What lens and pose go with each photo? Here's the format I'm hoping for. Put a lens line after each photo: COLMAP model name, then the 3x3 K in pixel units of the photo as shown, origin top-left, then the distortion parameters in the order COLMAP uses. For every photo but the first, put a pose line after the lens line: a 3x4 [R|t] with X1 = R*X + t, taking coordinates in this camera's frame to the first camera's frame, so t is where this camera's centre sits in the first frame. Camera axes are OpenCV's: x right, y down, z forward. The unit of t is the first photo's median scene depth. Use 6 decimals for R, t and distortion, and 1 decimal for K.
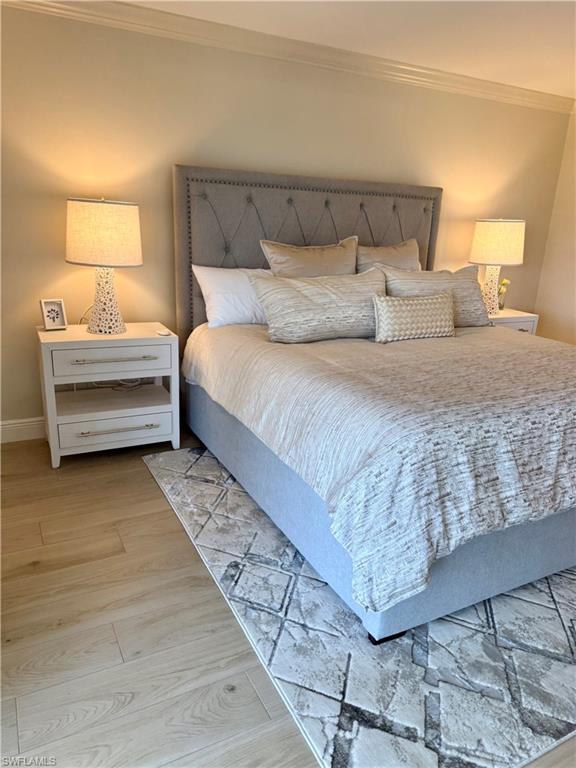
lens RADIAL K [[543.5, 0, 281.3], [0, 543.5, 388.0], [0, 0, 1]] dist [0.035709, -0.060307]
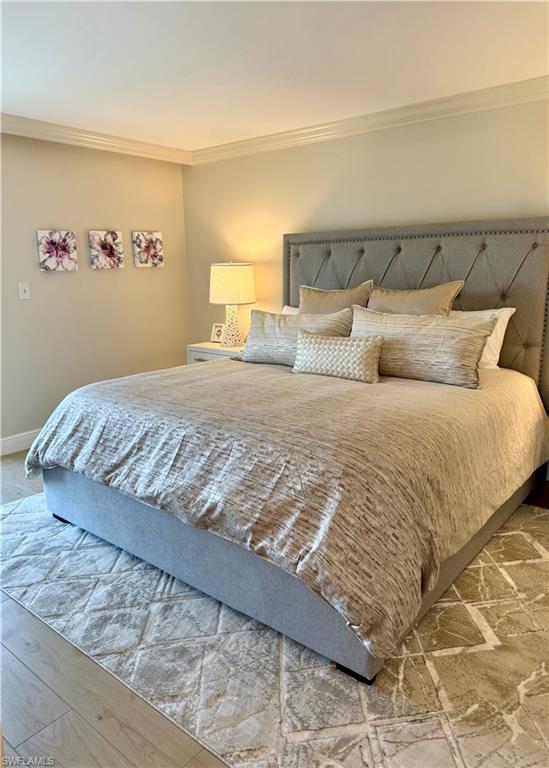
lens RADIAL K [[552.8, 0, 270.9], [0, 552.8, 382.9], [0, 0, 1]] dist [0.012601, -0.003414]
pose [[0.375999, 0.133174, -0.917000, 1.238967], [-0.242832, 0.969194, 0.041185, -0.101699], [0.894236, 0.207191, 0.396755, 0.536914]]
